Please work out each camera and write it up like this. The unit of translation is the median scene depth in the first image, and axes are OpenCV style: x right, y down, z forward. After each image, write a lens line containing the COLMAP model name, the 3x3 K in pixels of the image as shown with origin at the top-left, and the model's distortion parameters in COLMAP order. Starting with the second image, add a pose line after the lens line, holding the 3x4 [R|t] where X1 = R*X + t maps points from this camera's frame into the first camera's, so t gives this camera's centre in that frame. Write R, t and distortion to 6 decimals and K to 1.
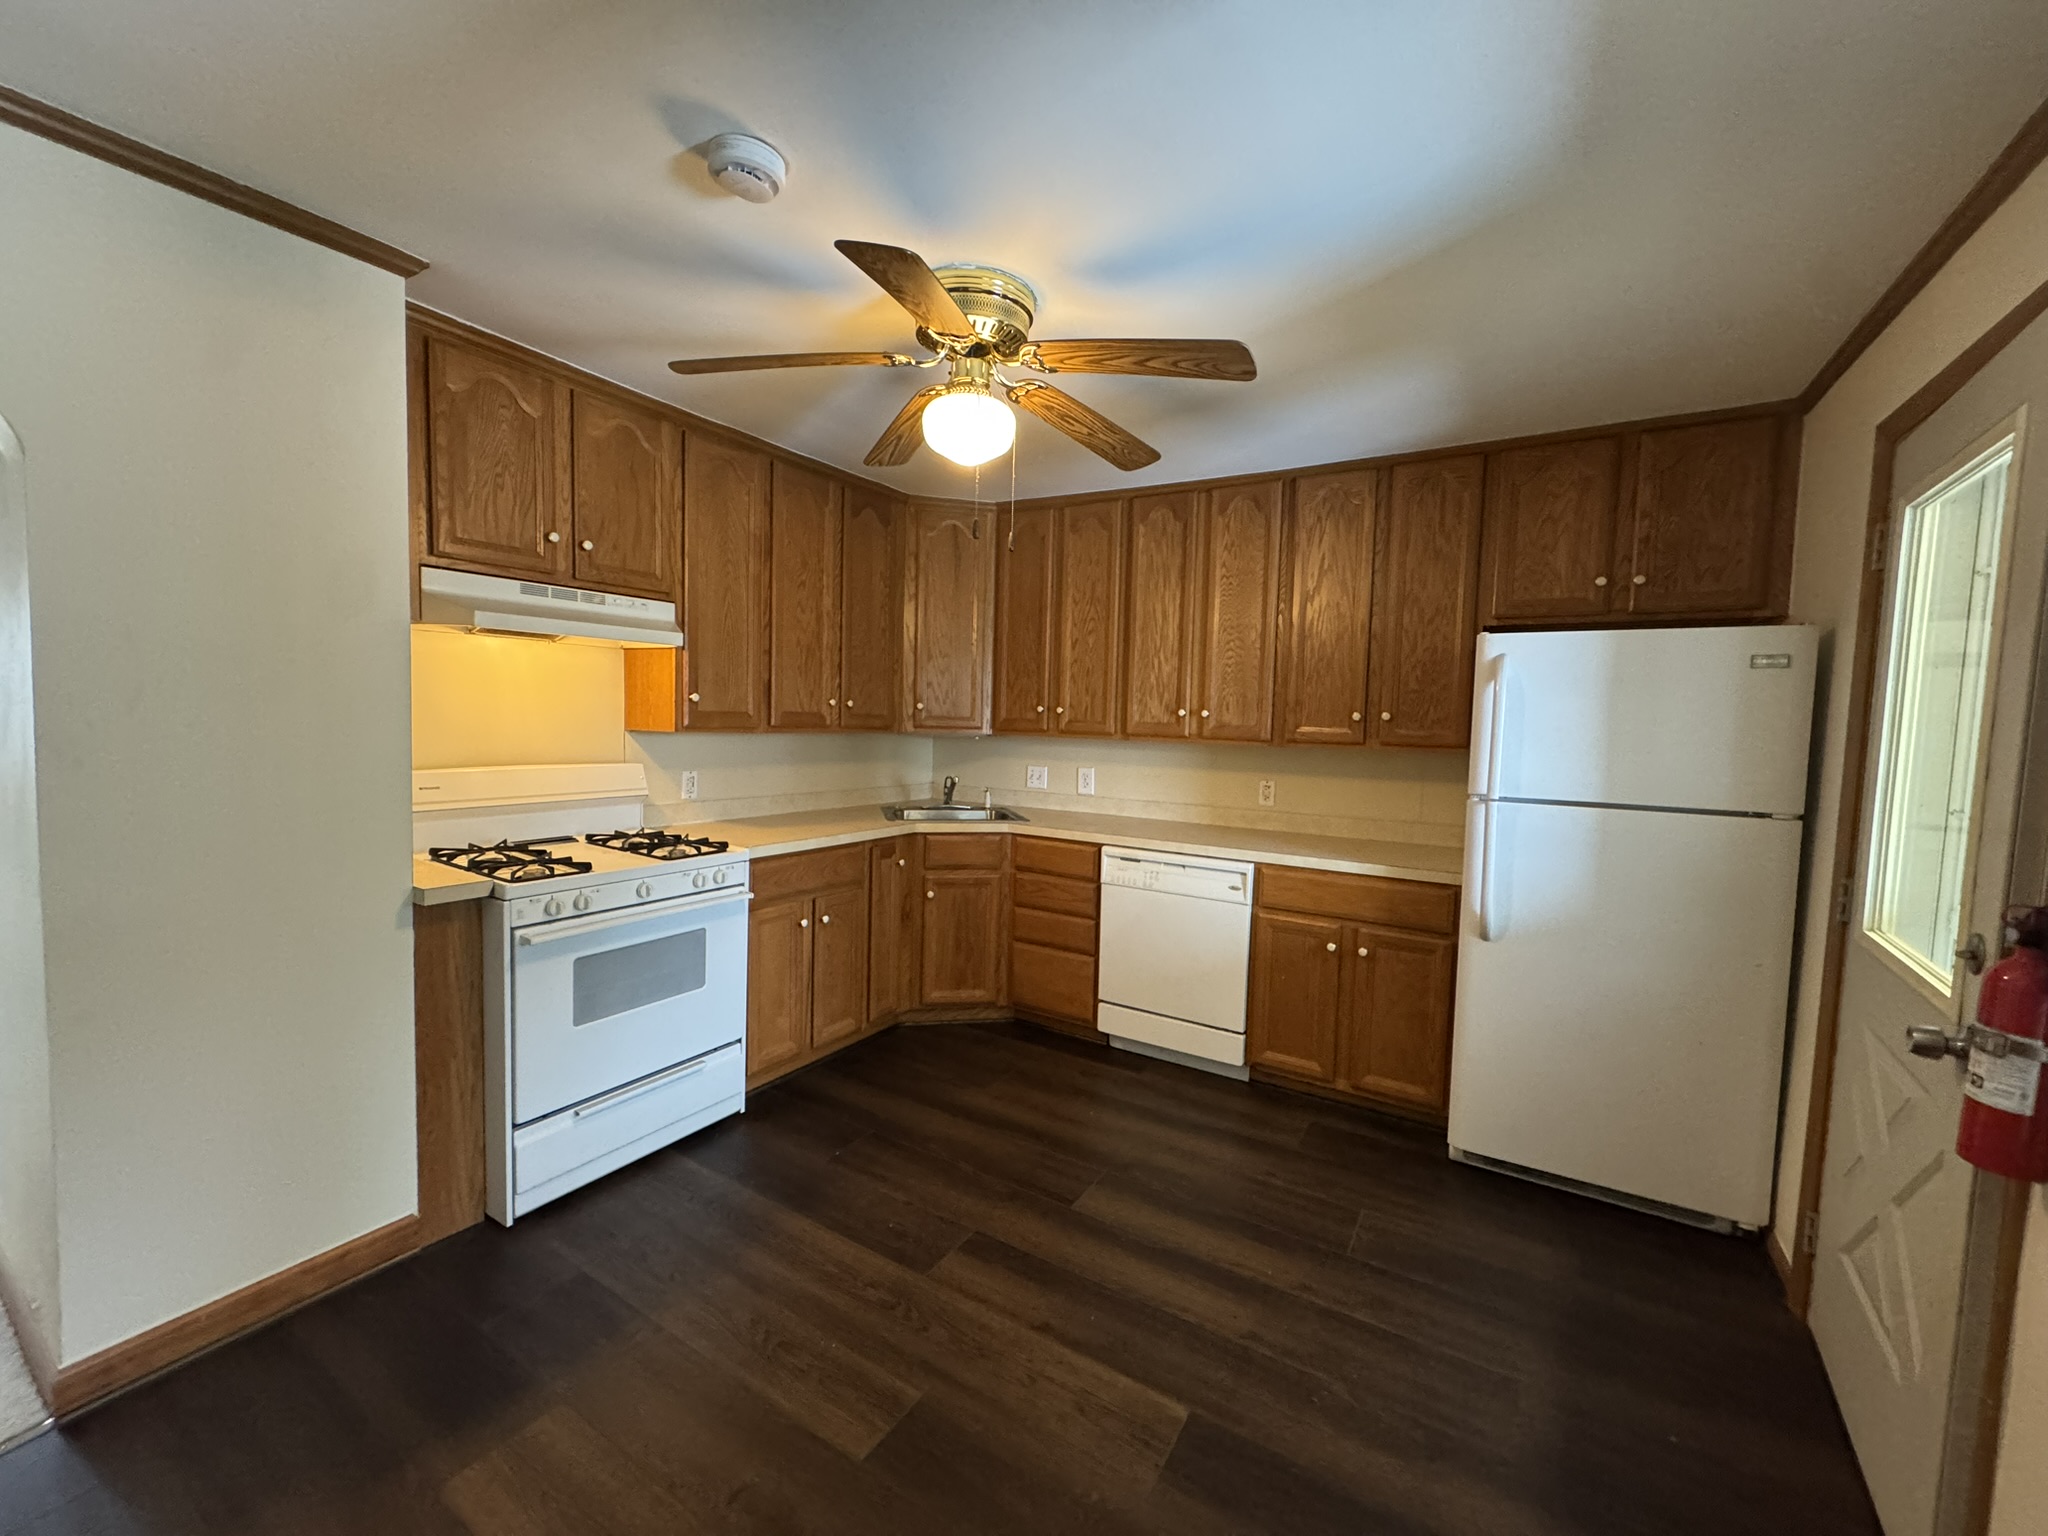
lens RADIAL K [[819.5, 0, 1024.0], [0, 819.5, 768.0], [0, 0, 1]] dist [-0.000147, -0.000022]
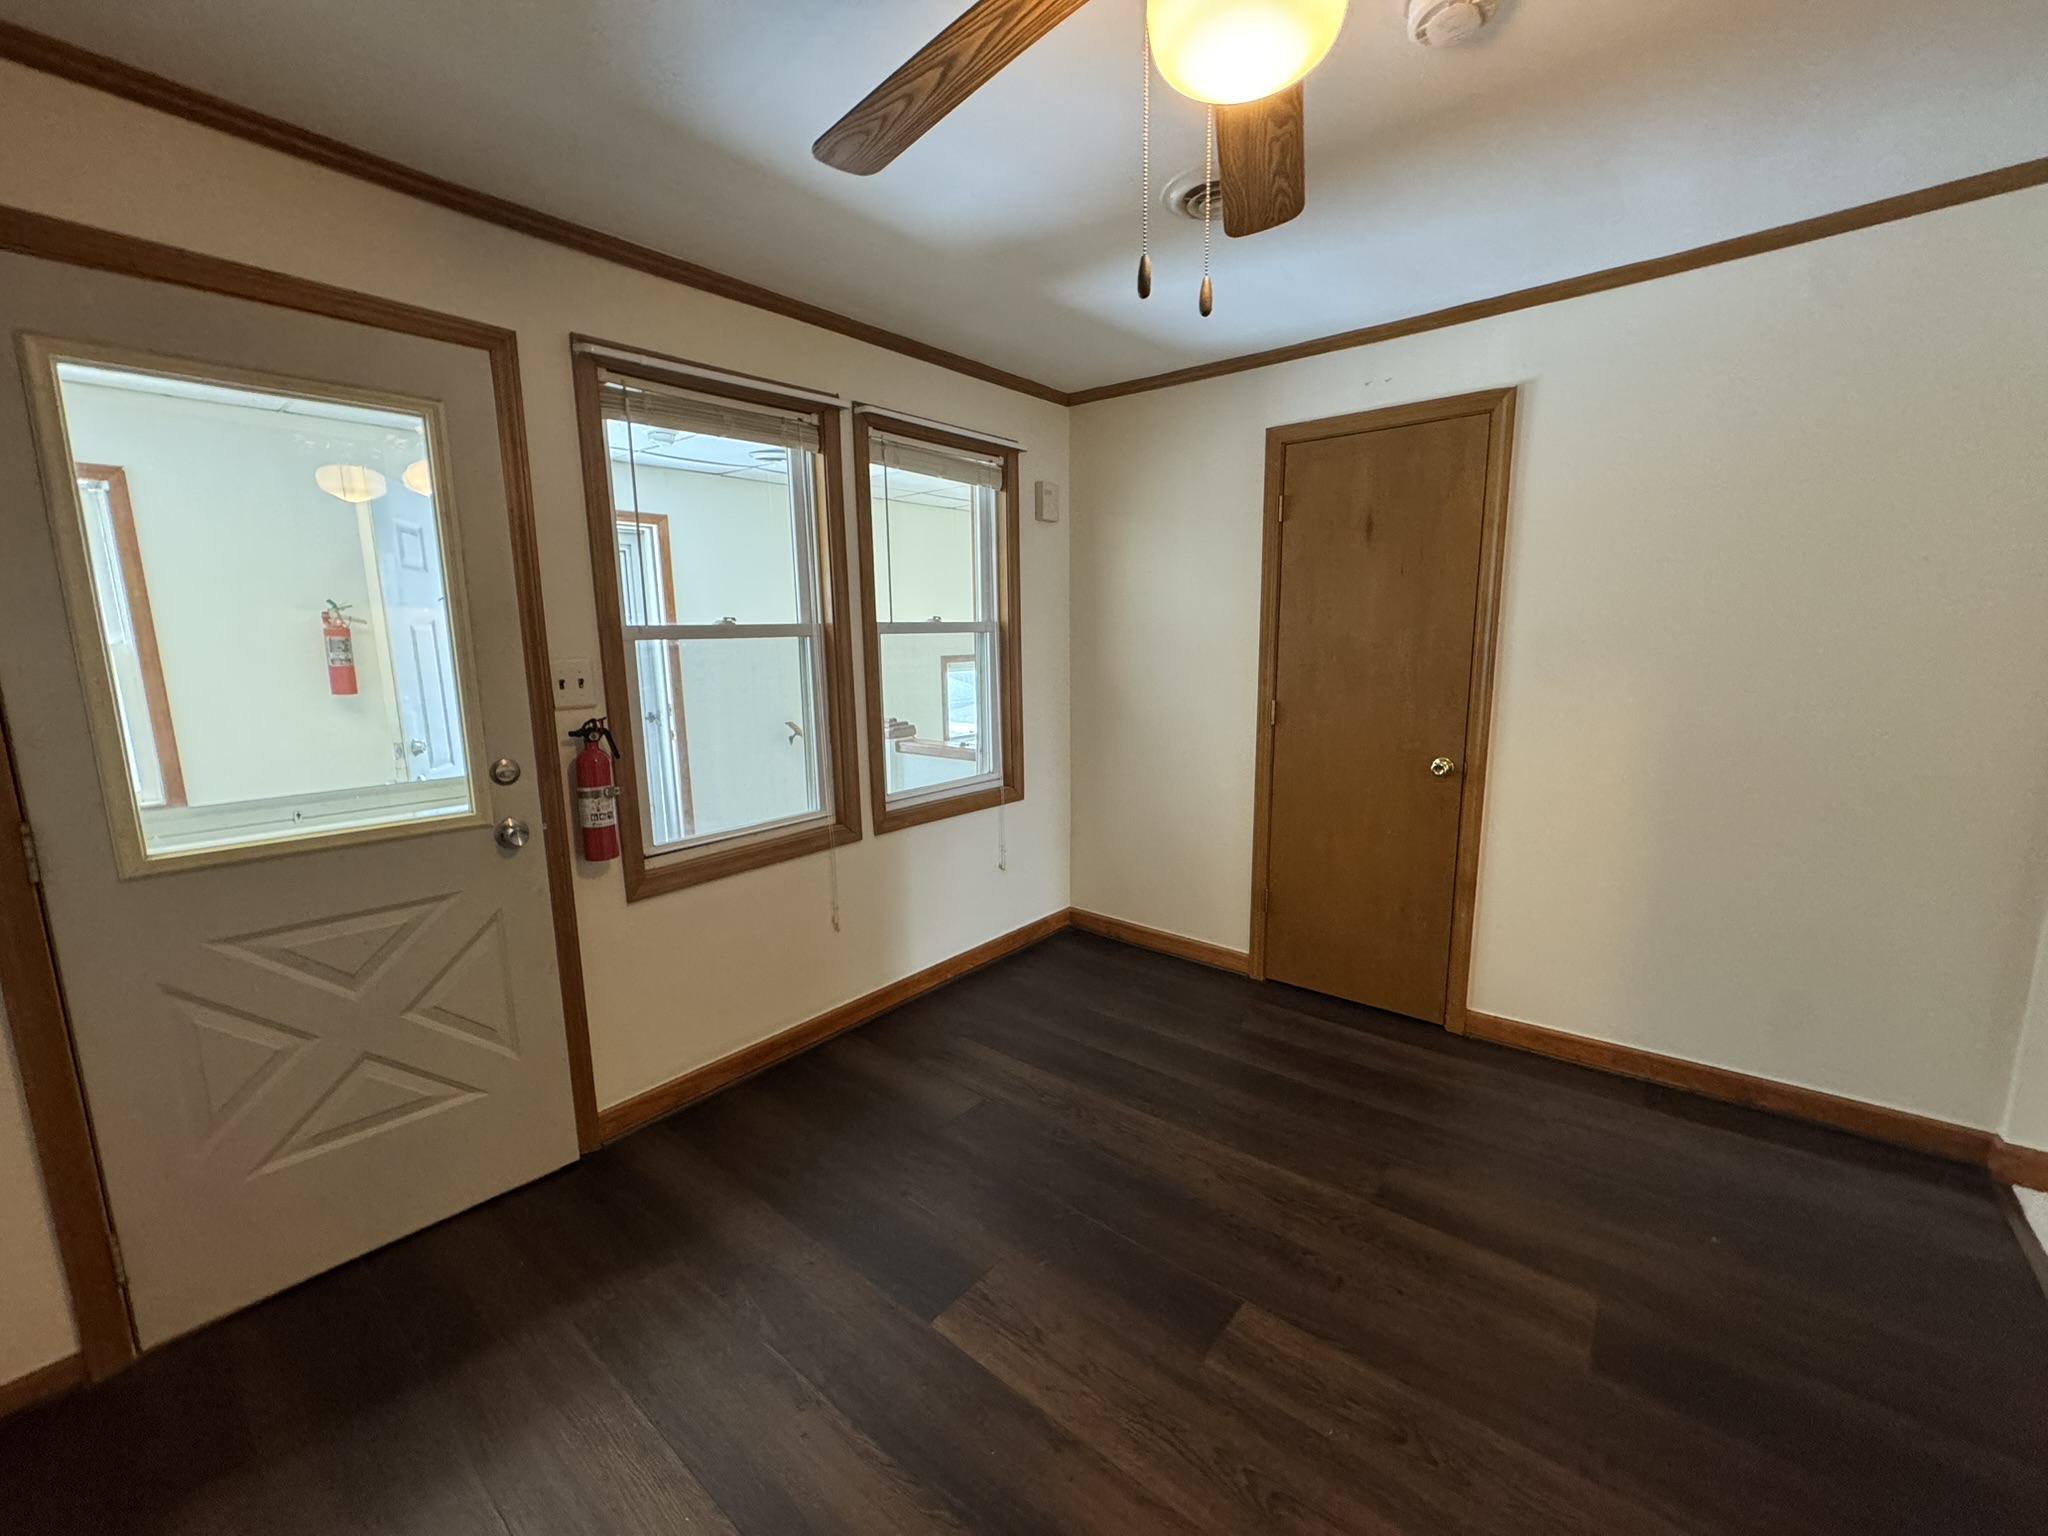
lens RADIAL K [[819.5, 0, 1024.0], [0, 819.5, 768.0], [0, 0, 1]] dist [-0.000147, -0.000022]
pose [[-0.988759, -0.040678, 0.143880, -0.027883], [-0.005933, 0.972197, 0.234090, -0.114298], [-0.149402, 0.230605, -0.961509, 1.722659]]
